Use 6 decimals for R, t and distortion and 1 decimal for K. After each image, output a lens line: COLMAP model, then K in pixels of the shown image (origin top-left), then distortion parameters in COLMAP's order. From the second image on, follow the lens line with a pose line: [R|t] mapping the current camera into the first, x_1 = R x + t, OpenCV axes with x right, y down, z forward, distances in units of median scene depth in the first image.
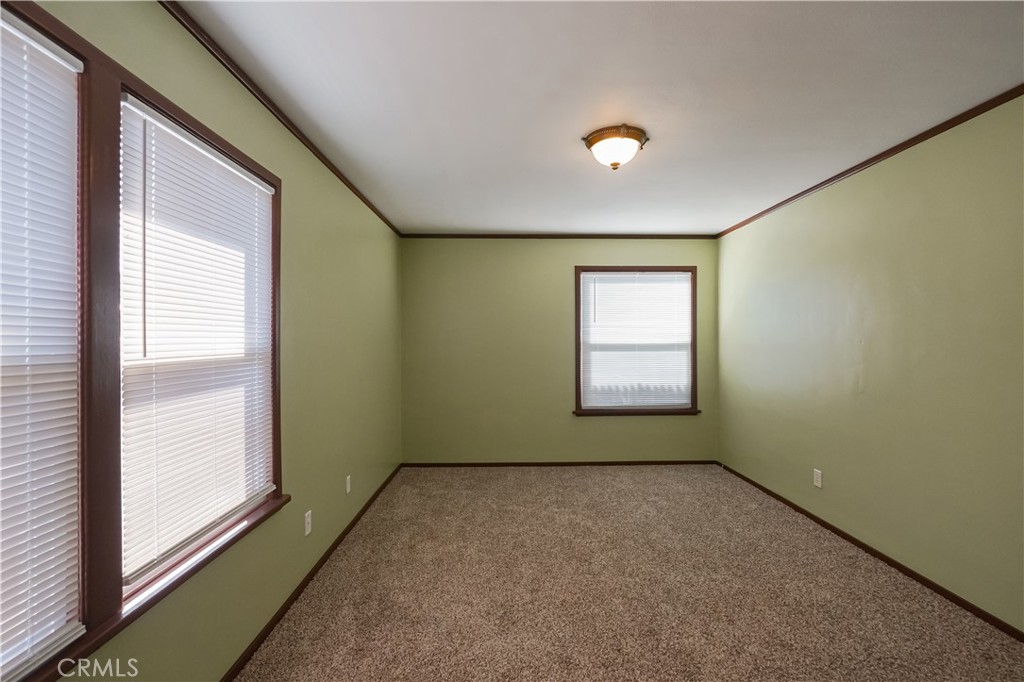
lens RADIAL K [[472.8, 0, 507.6], [0, 472.8, 340.8], [0, 0, 1]] dist [-0.011695, 0.002081]
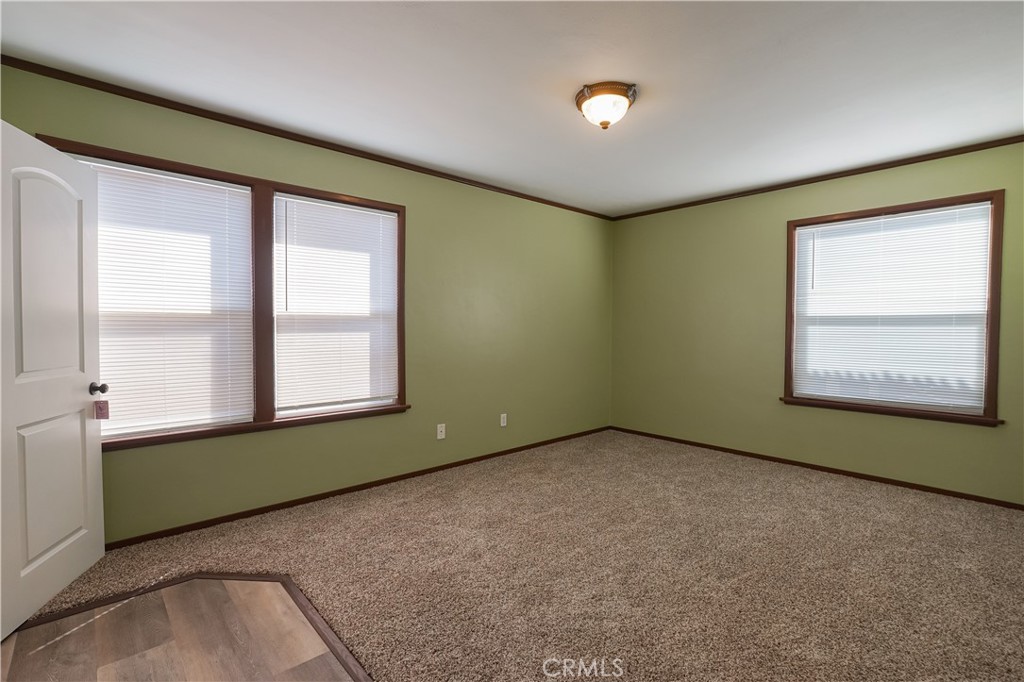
lens RADIAL K [[472.8, 0, 515.9], [0, 472.8, 340.0], [0, 0, 1]] dist [-0.011695, 0.002081]
pose [[0.656411, 0.027077, -0.753917, 0.579717], [-0.008515, 0.999558, 0.028485, 0.035984], [0.754355, -0.012279, 0.656351, 0.134830]]
